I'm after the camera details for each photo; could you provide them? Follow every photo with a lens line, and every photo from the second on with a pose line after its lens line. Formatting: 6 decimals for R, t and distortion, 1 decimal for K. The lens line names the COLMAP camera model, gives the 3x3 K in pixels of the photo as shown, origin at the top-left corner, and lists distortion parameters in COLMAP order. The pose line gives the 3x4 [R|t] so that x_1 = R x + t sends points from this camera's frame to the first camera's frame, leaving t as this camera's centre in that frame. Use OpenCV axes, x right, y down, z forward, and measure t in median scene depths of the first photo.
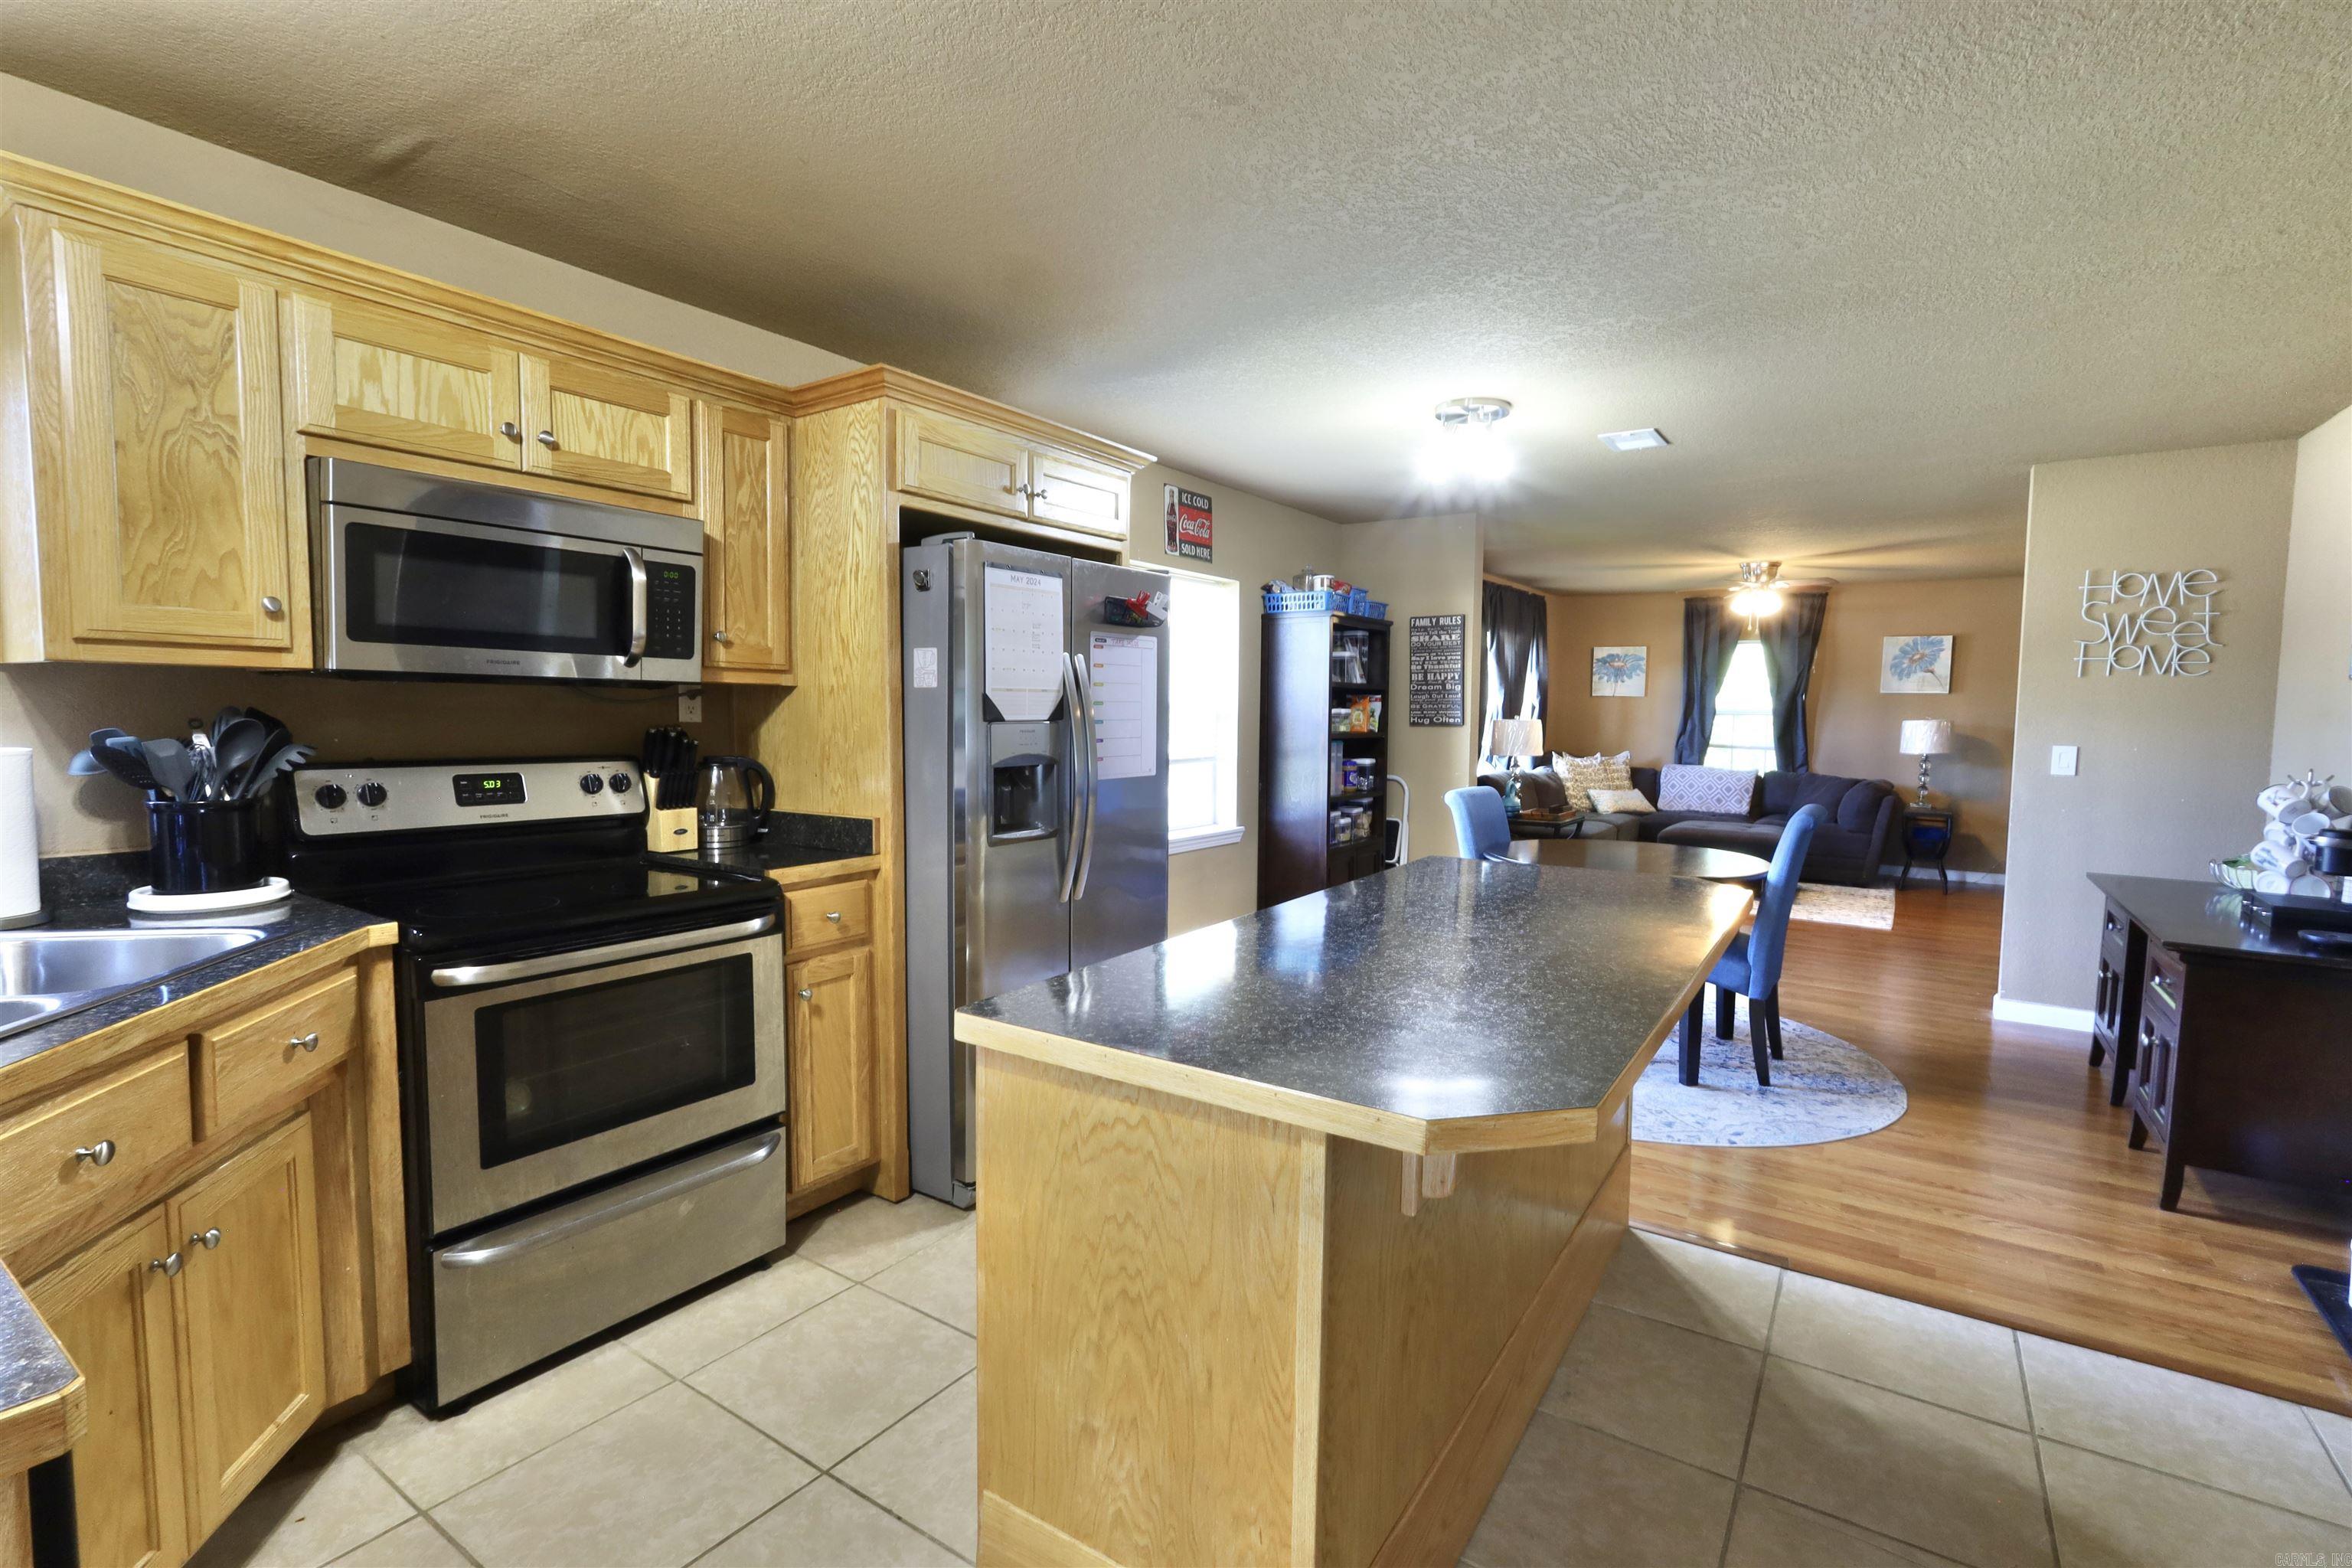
lens RADIAL K [[1083.8, 0, 1173.7], [0, 1083.8, 787.7], [0, 0, 1]] dist [-0.003682, 0.002366]
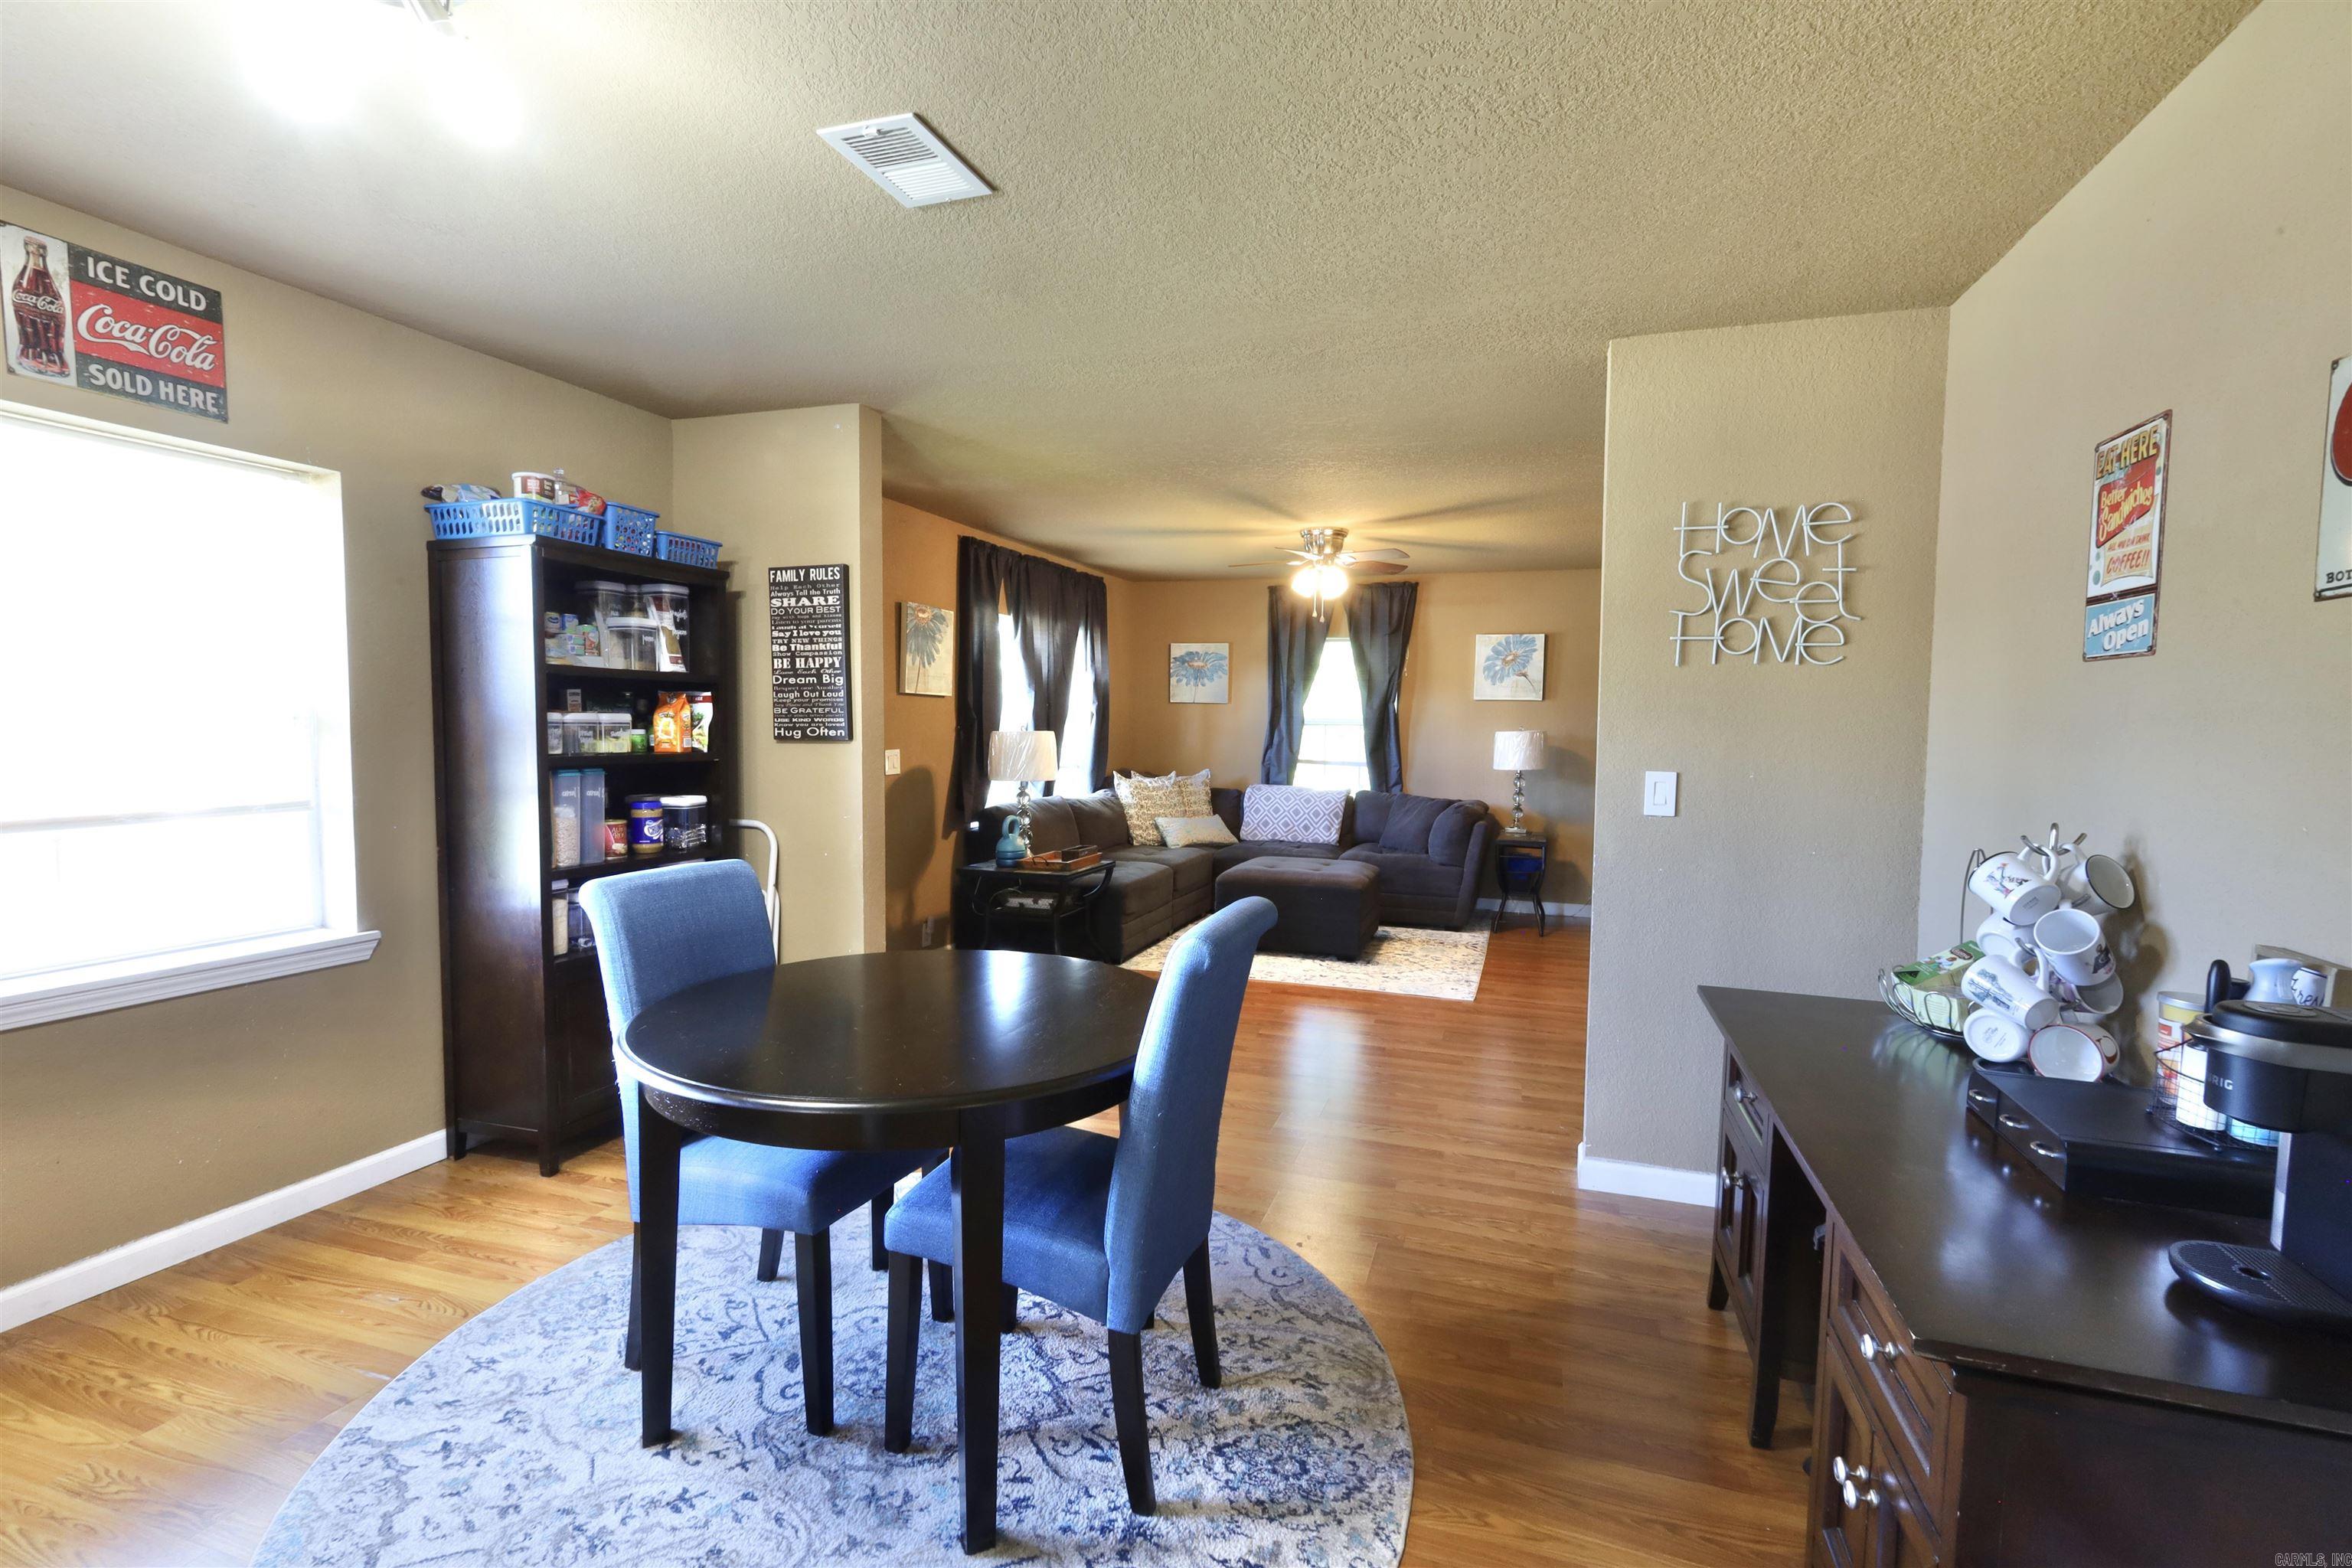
lens RADIAL K [[1083.8, 0, 1177.0], [0, 1083.8, 787.5], [0, 0, 1]] dist [-0.003682, 0.002366]
pose [[0.962247, -0.015442, 0.271738, 0.470254], [0.018209, 0.999805, -0.007664, -0.037264], [-0.271567, 0.012323, 0.962341, 0.581083]]
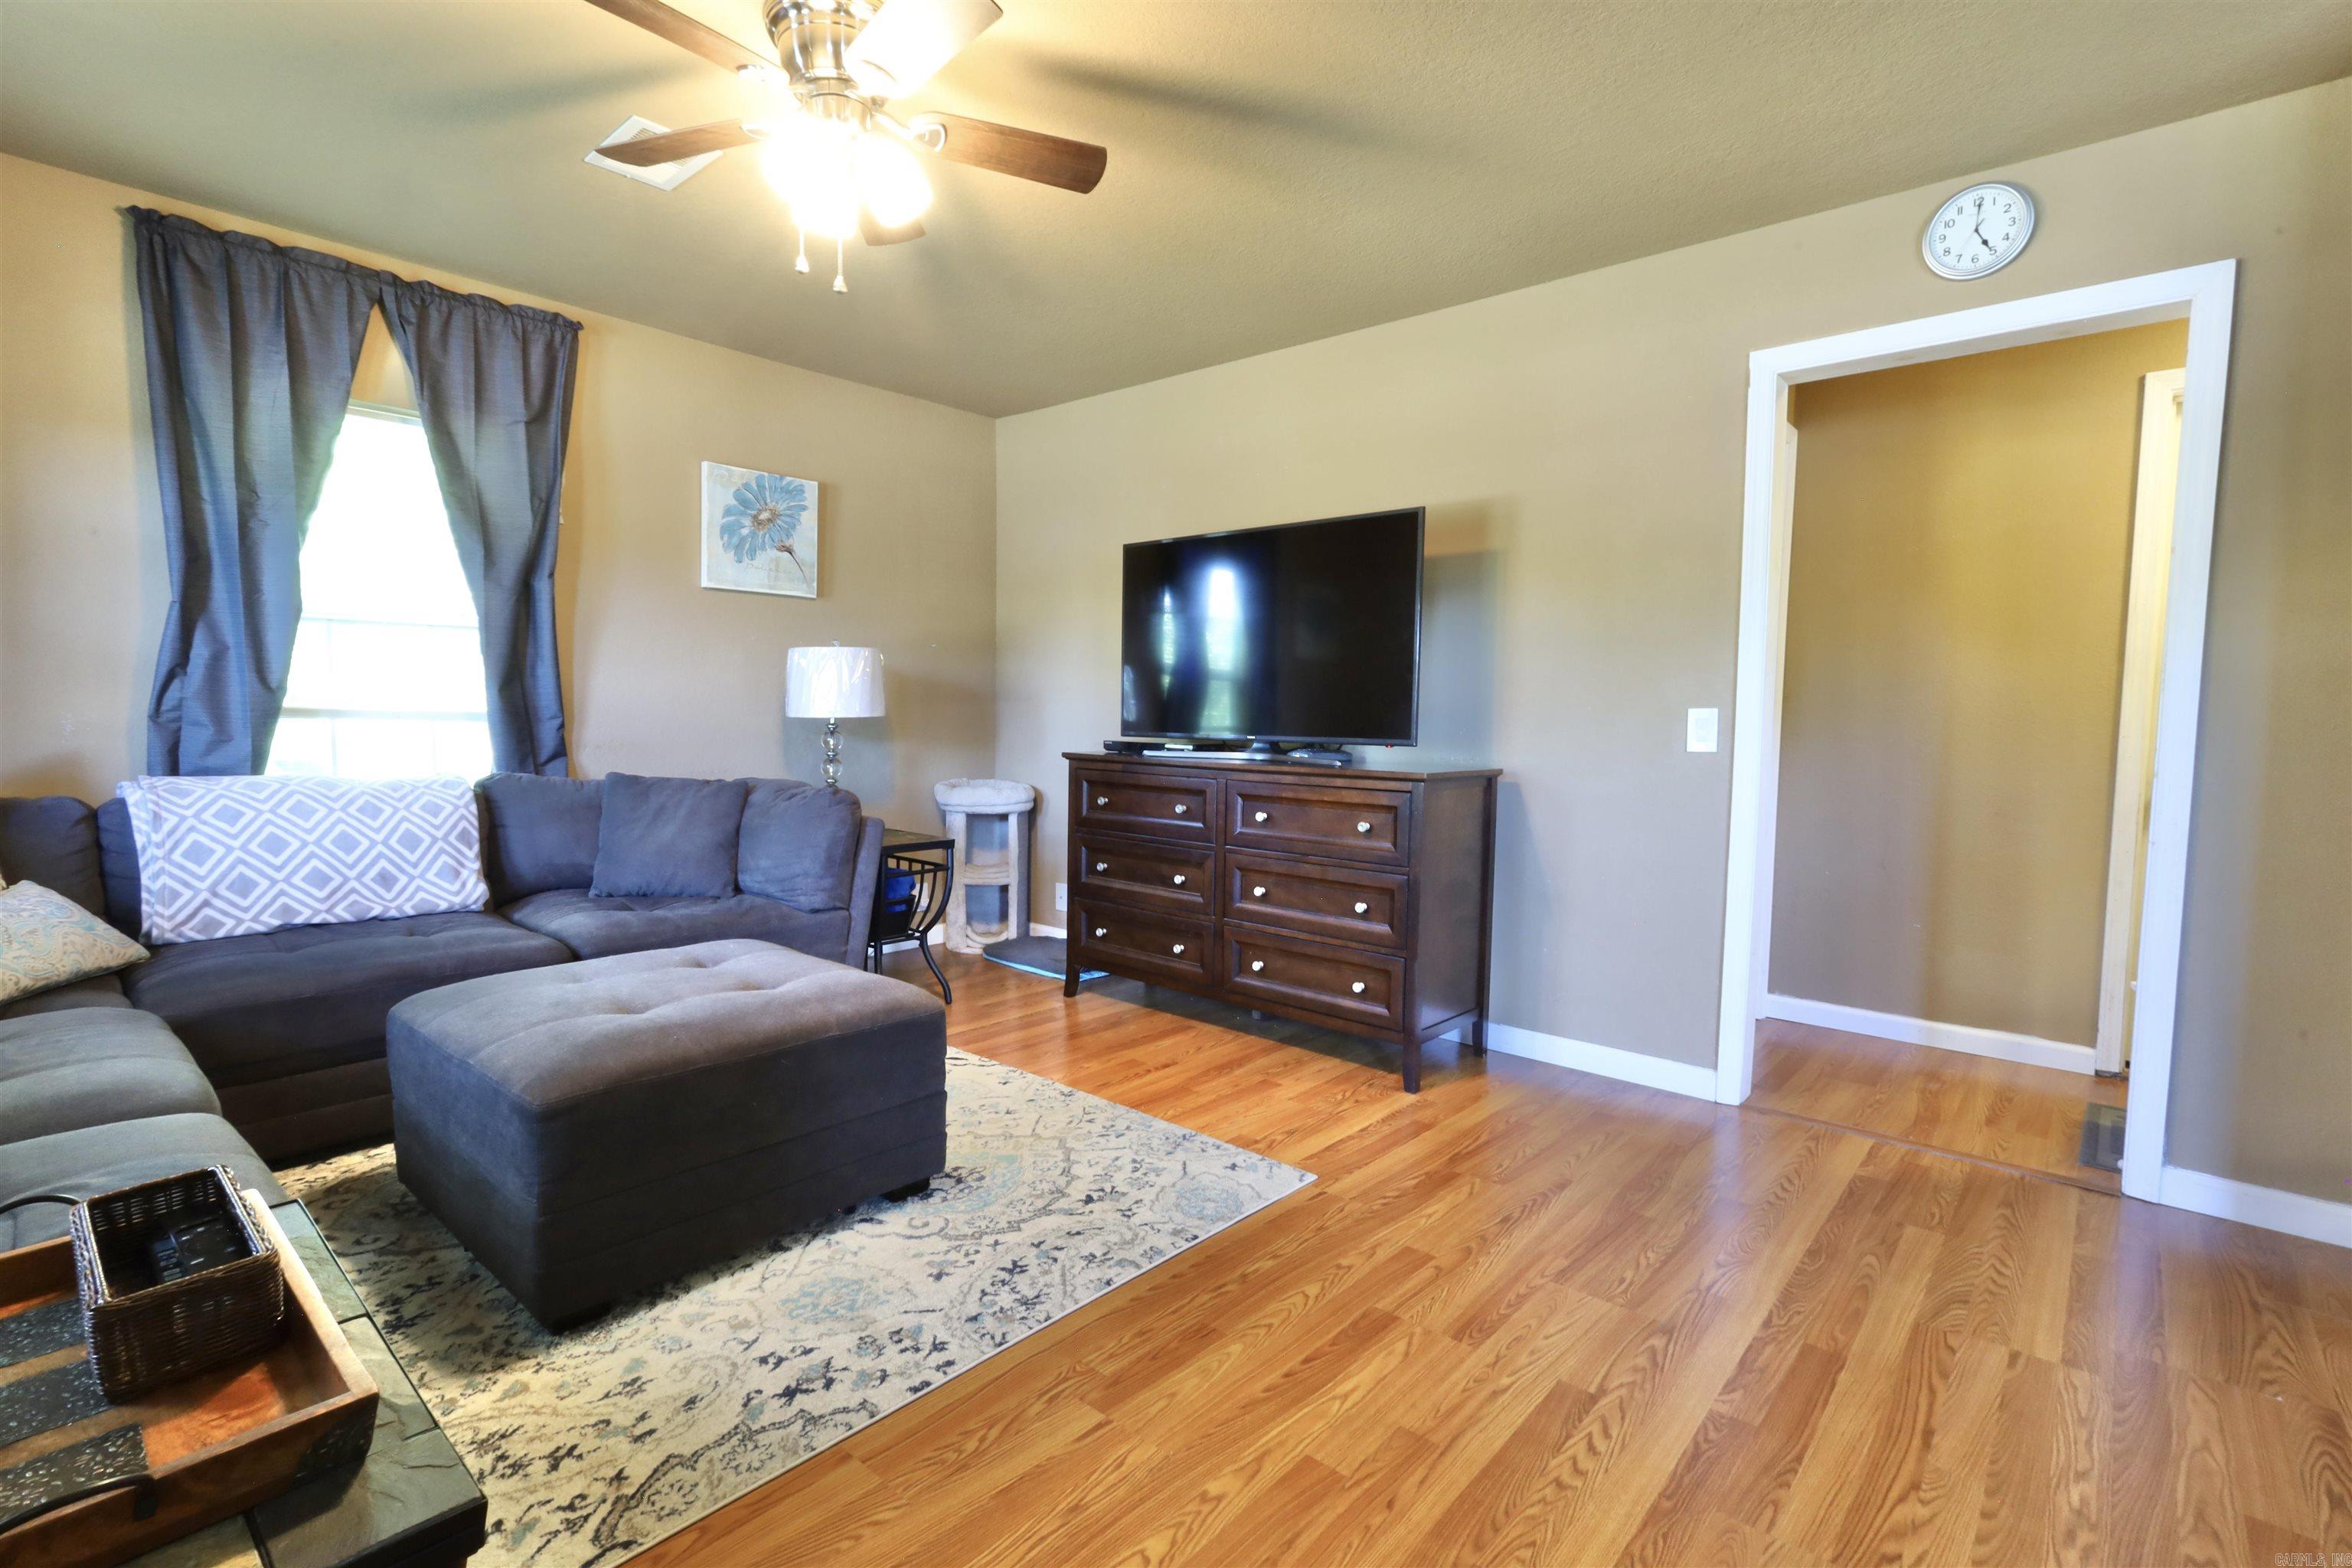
lens RADIAL K [[1083.8, 0, 1178.7], [0, 1083.8, 787.4], [0, 0, 1]] dist [-0.003682, 0.002366]
pose [[0.122801, -0.081384, 0.989089, 0.558957], [0.061094, 0.995362, 0.074315, -0.064186], [-0.990549, 0.051301, 0.127204, 1.870458]]
